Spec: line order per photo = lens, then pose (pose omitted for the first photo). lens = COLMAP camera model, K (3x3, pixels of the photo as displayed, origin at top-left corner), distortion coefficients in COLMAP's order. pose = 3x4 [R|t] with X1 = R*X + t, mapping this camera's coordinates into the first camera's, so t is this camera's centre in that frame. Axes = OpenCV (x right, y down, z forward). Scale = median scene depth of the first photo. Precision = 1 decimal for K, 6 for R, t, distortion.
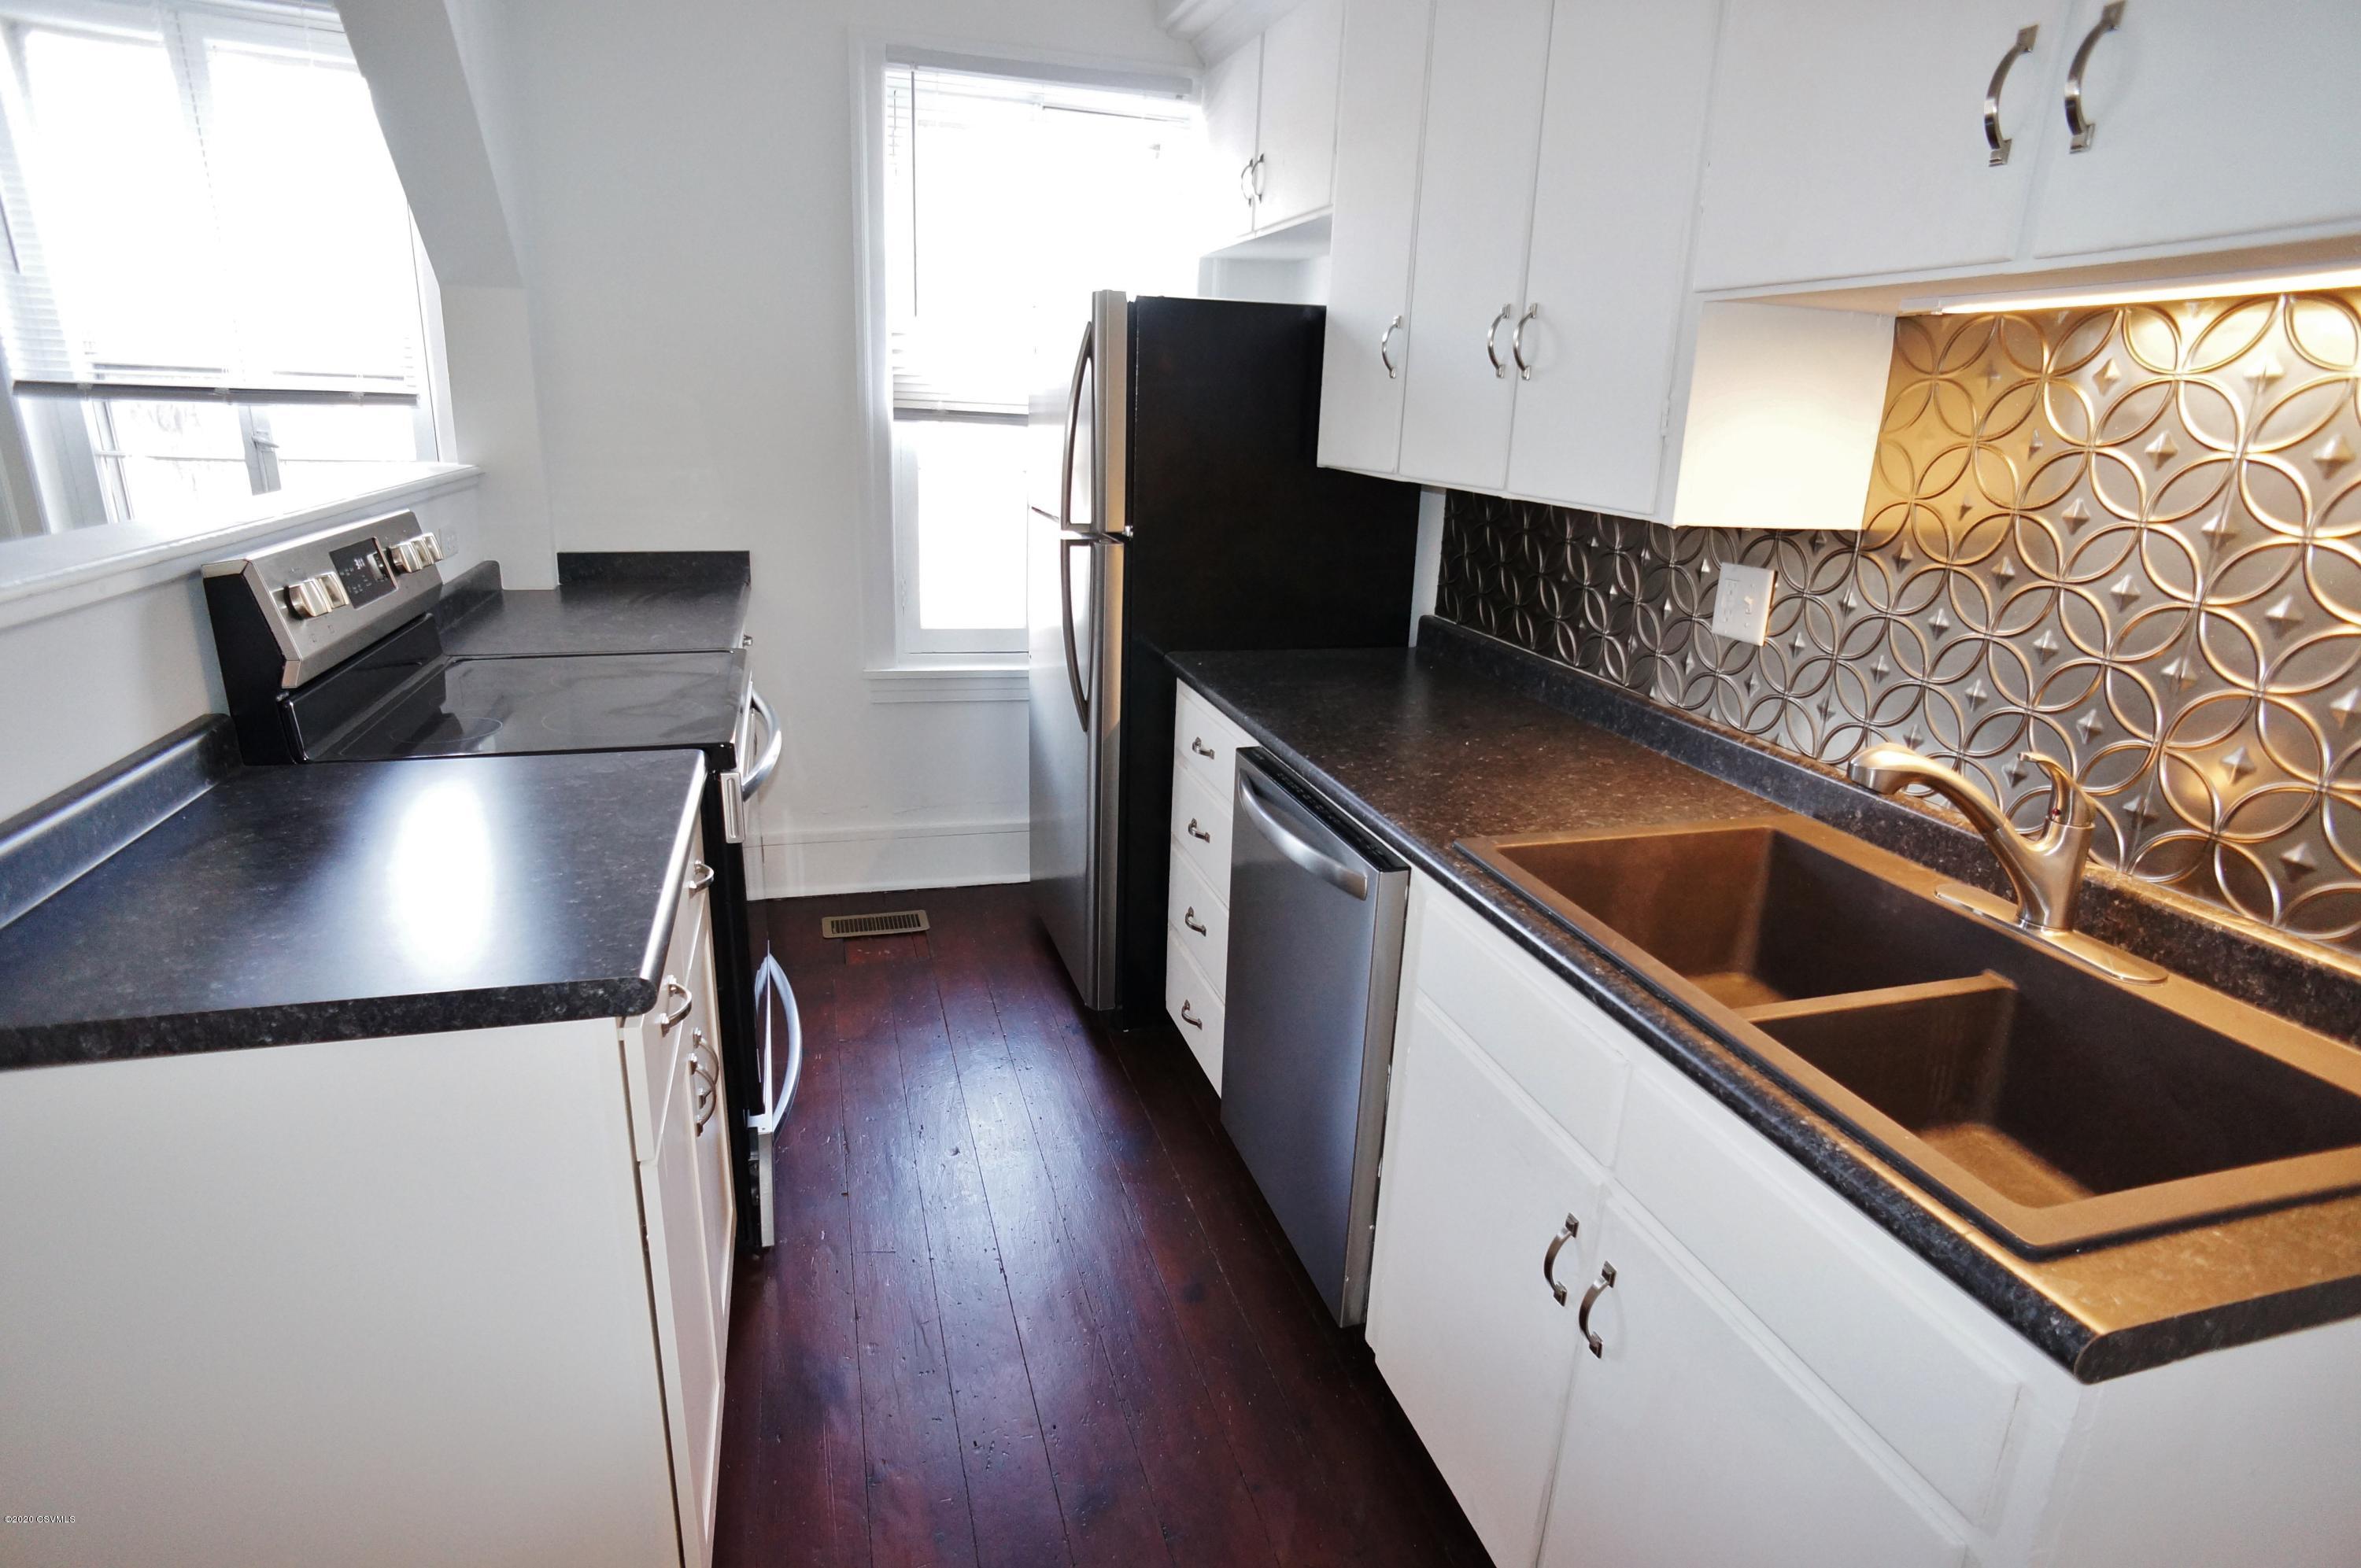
lens RADIAL K [[1226.6, 0, 1180.5], [0, 1226.6, 784.0], [0, 0, 1]] dist [-0.062536, 0.034224]
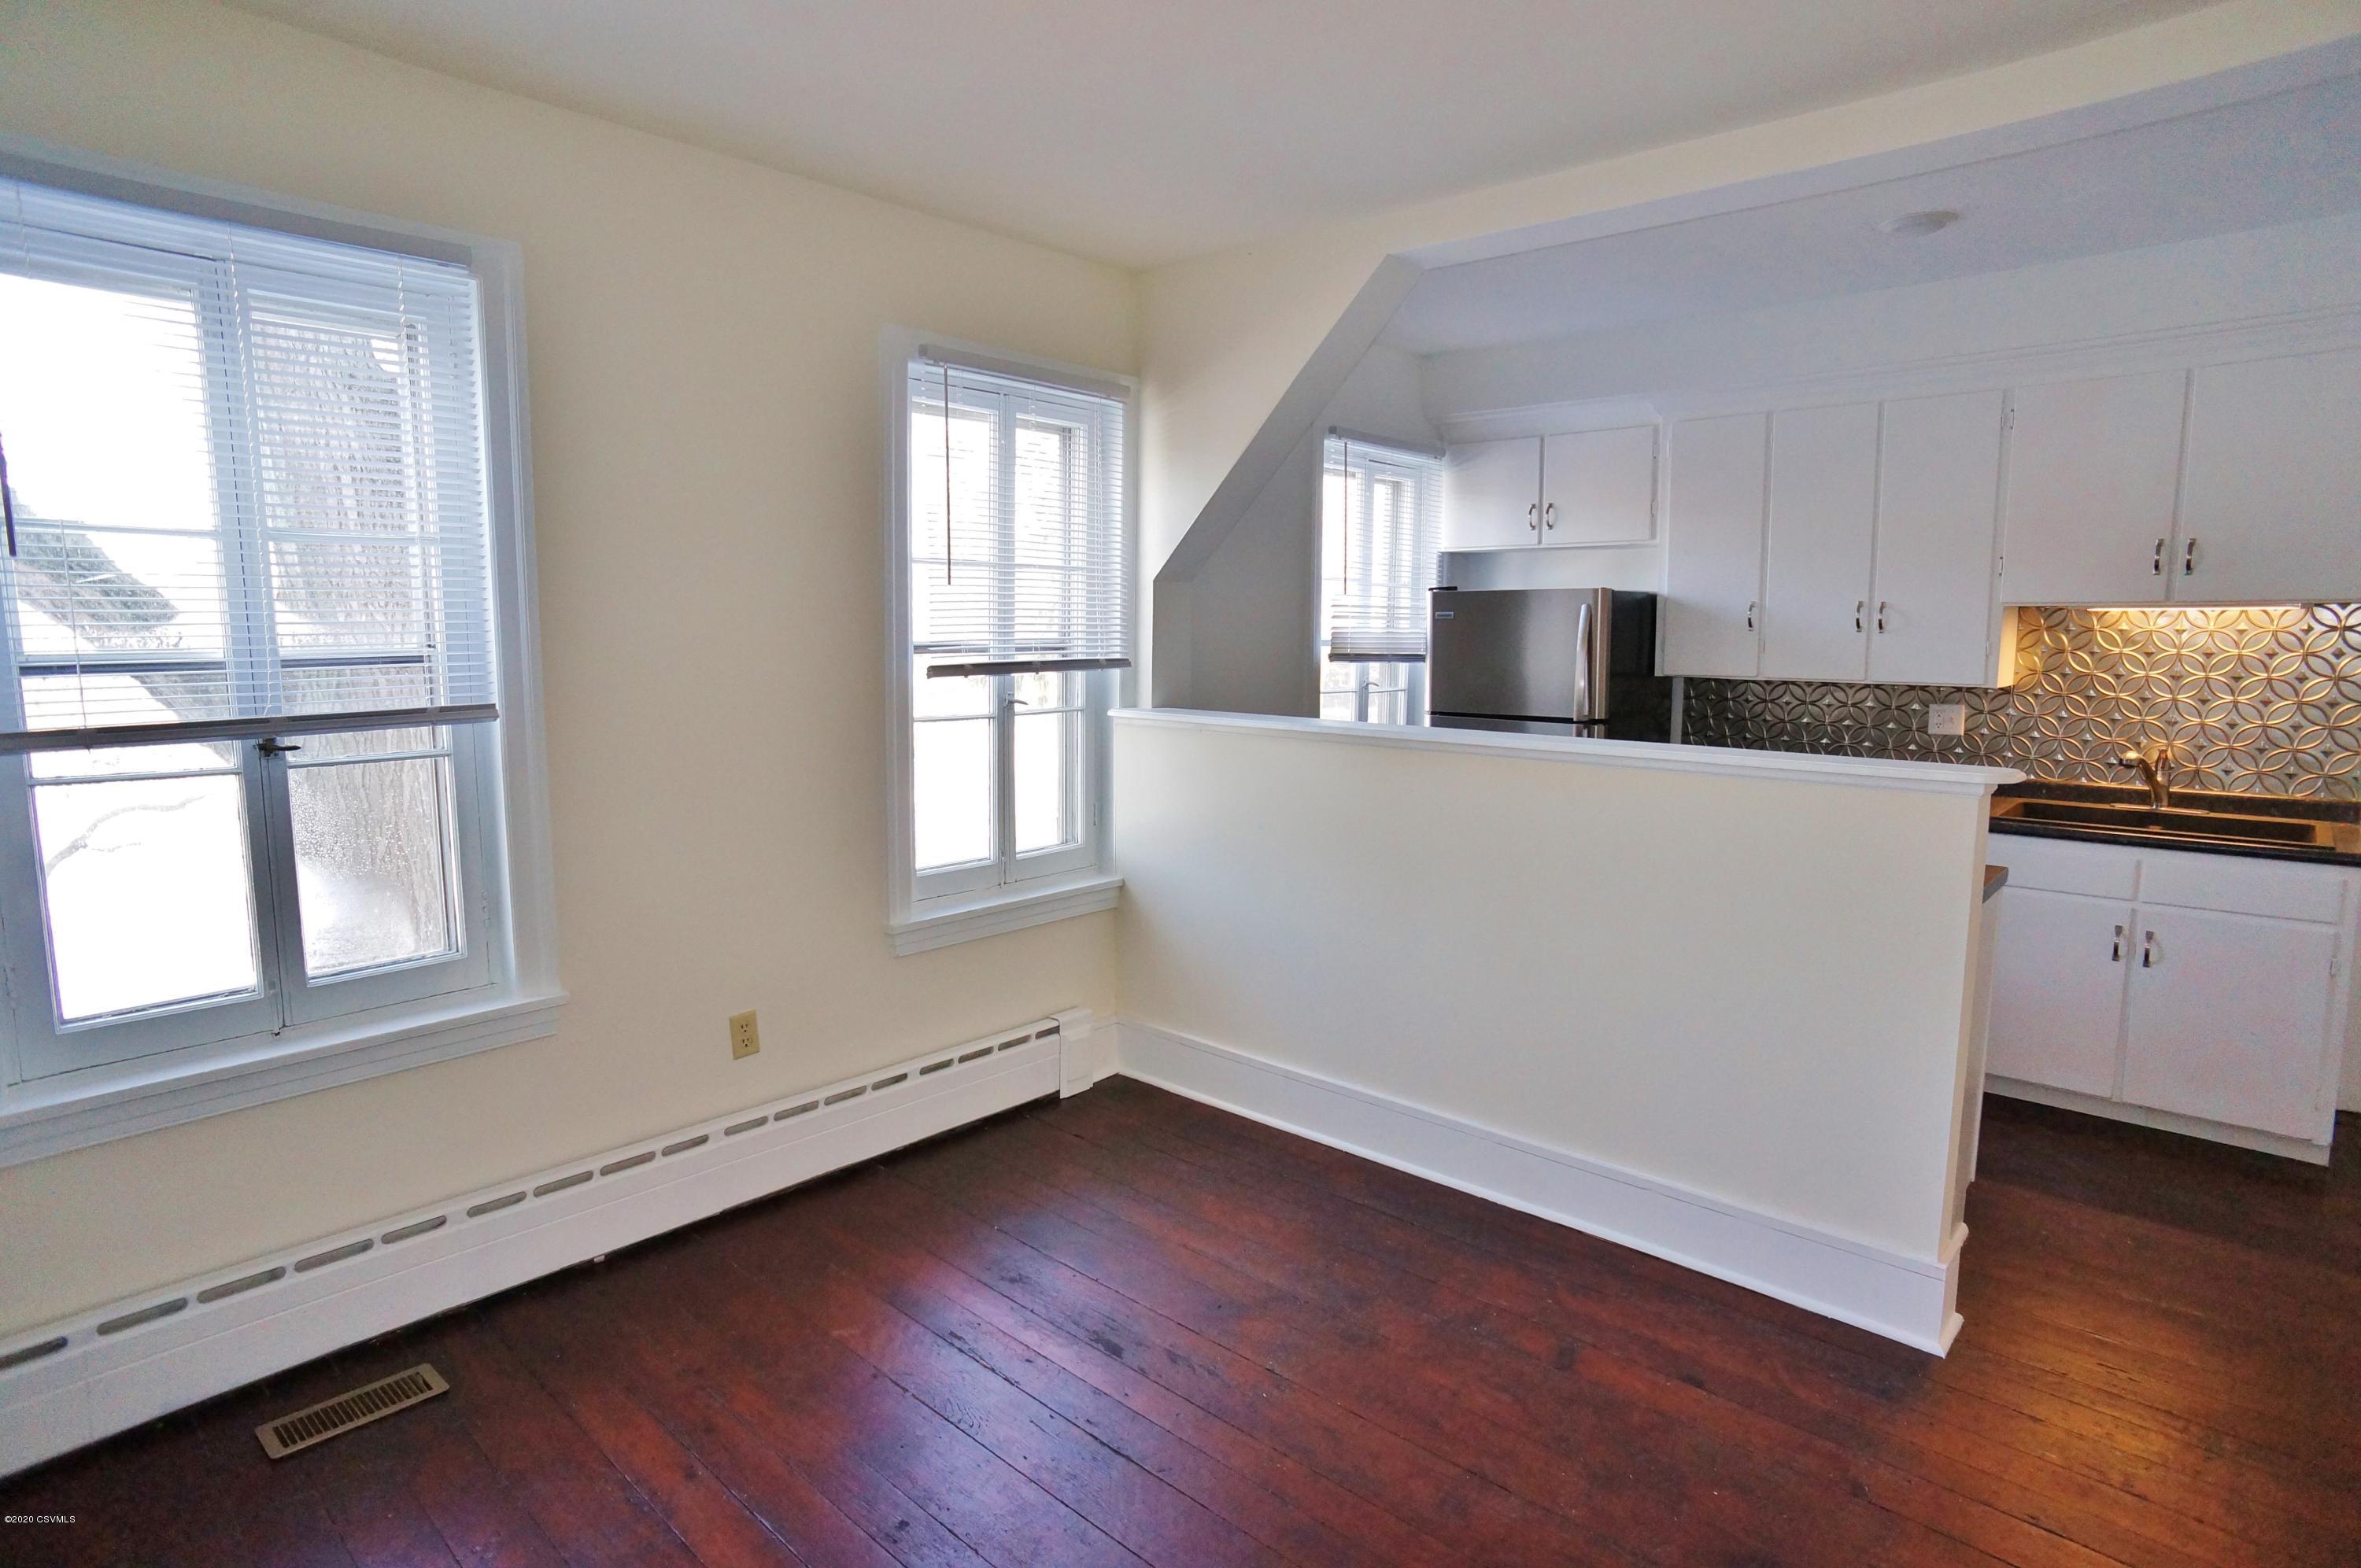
lens RADIAL K [[1226.6, 0, 1180.5], [0, 1226.6, 784.0], [0, 0, 1]] dist [-0.062536, 0.034224]
pose [[0.859793, -0.105133, 0.499704, -1.459616], [0.183277, 0.976908, -0.109816, -0.030362], [-0.476620, 0.186003, 0.859207, -0.204955]]
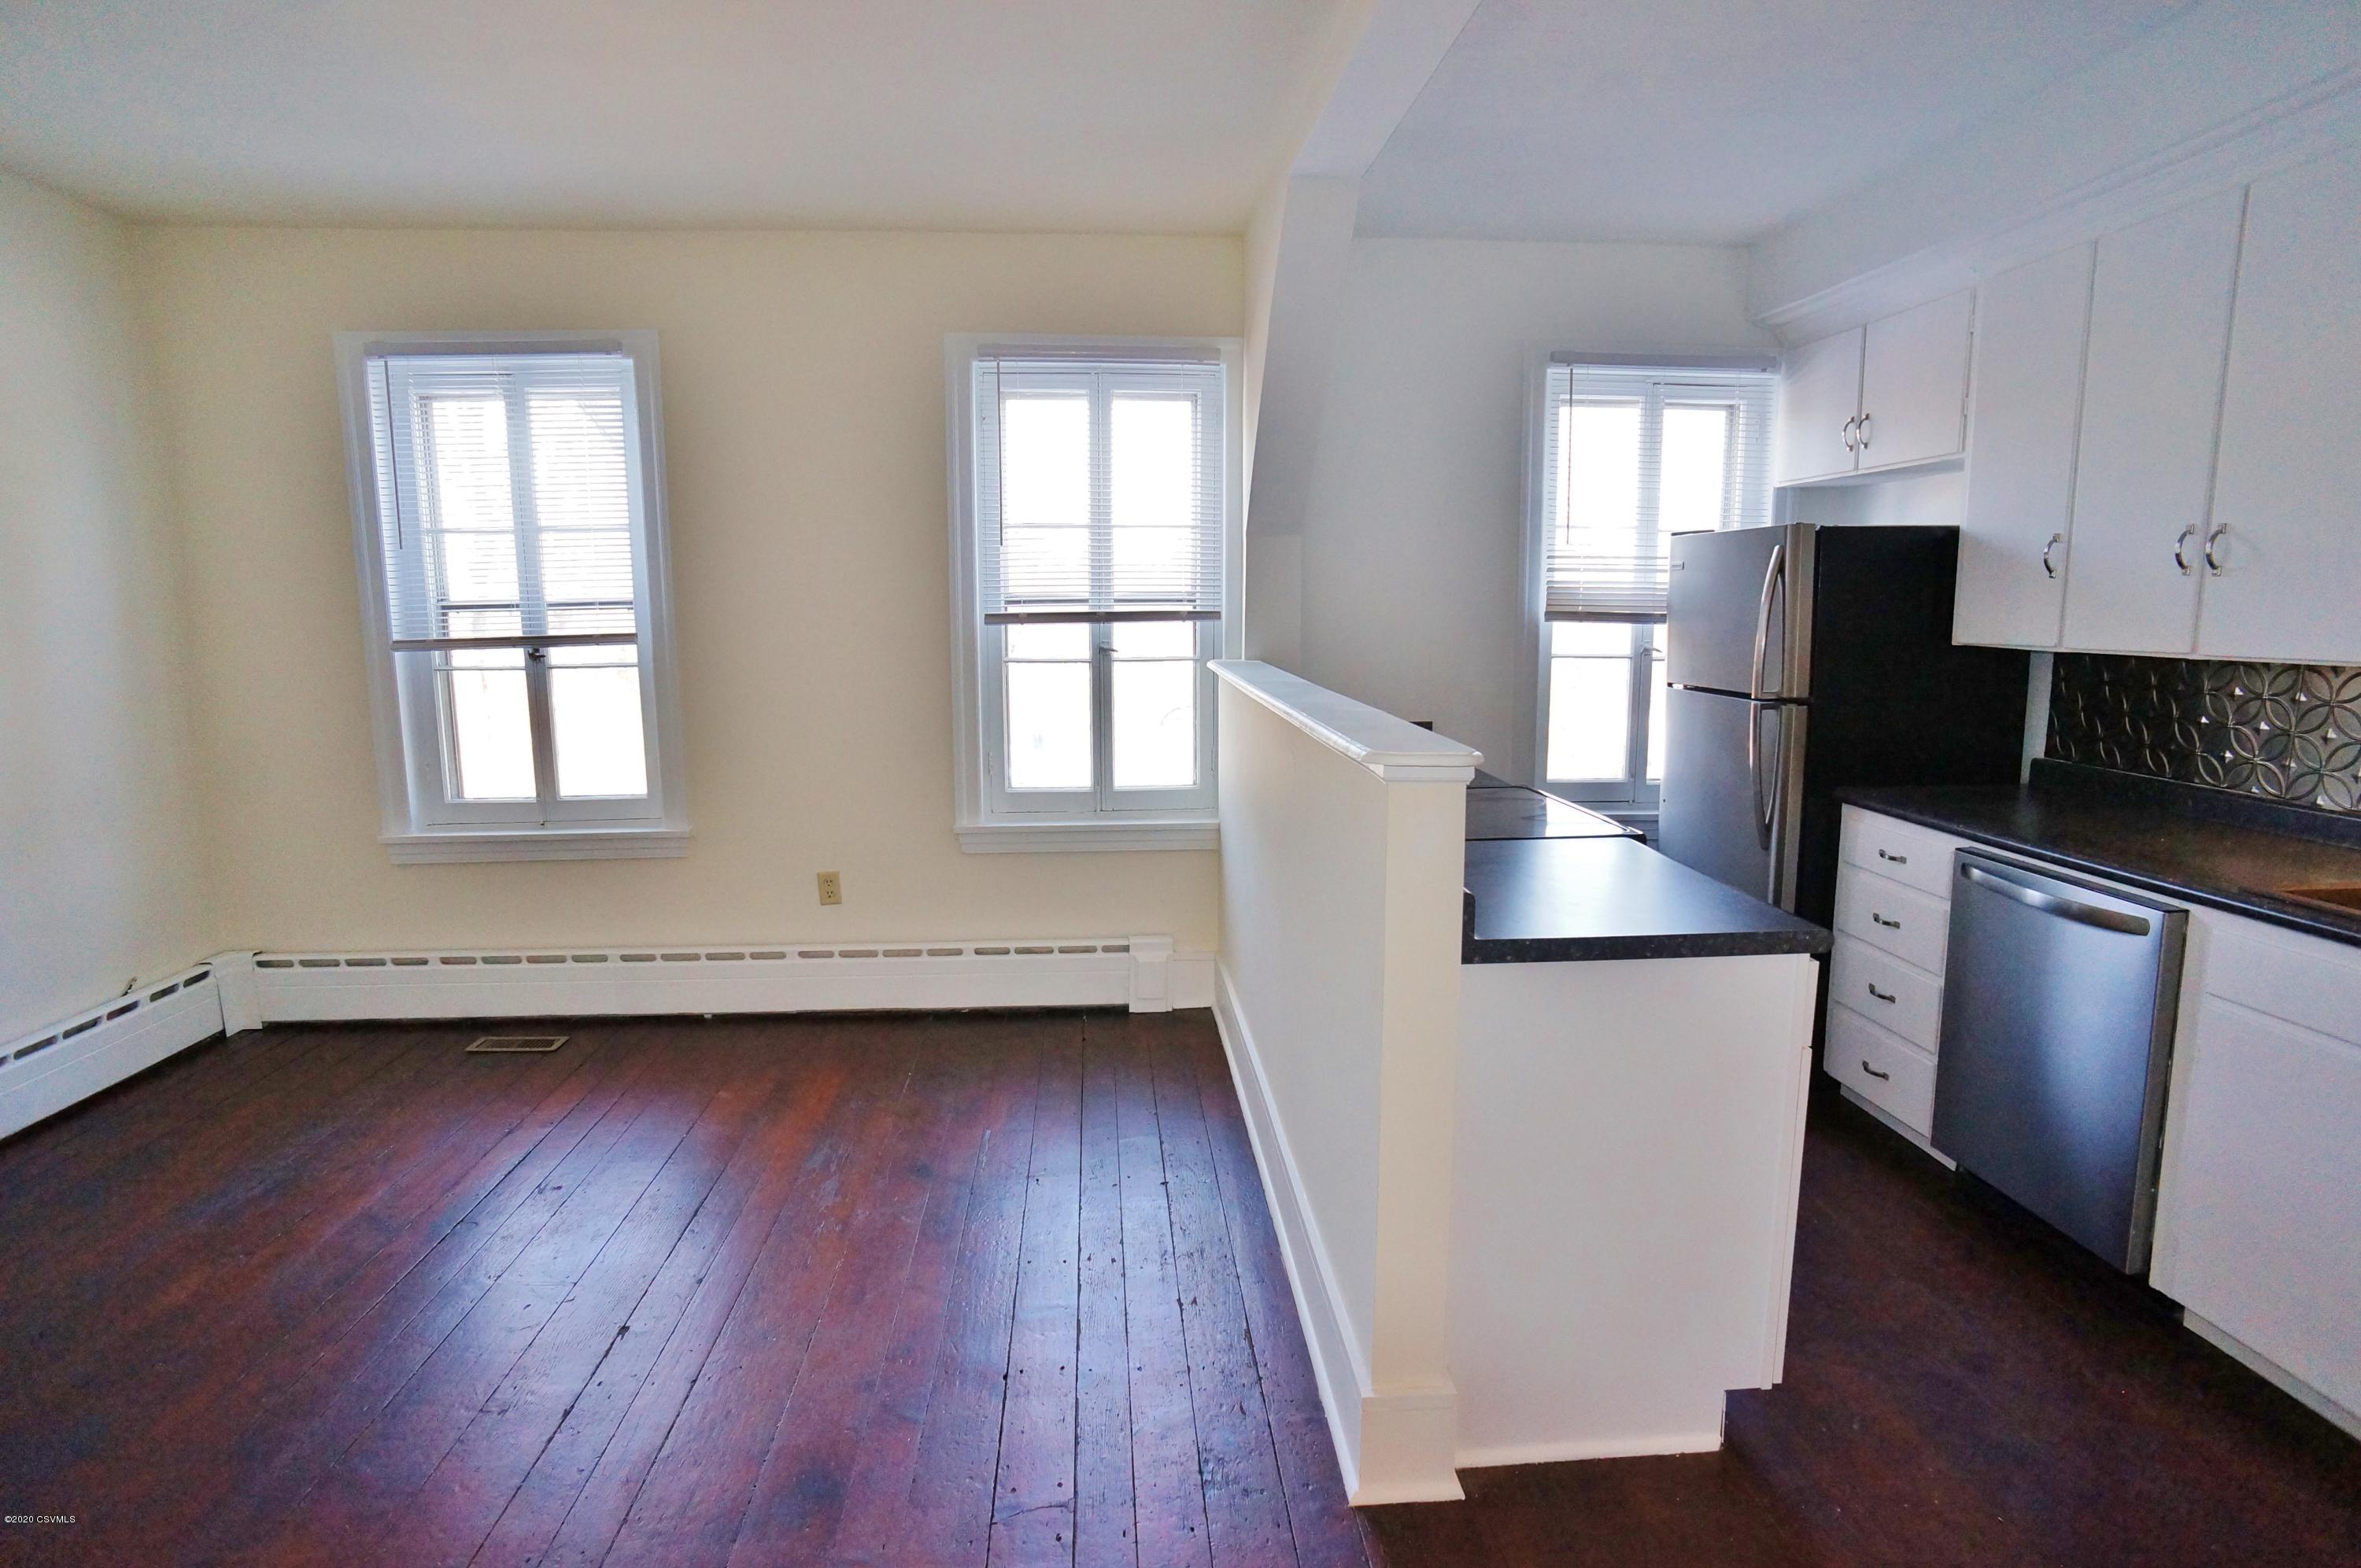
lens RADIAL K [[1226.6, 0, 1180.5], [0, 1226.6, 784.0], [0, 0, 1]] dist [-0.062536, 0.034224]
pose [[0.975784, -0.010721, -0.218475, -0.420980], [-0.023425, 0.987933, -0.153103, 0.104805], [0.217480, 0.154513, 0.963757, -0.399525]]
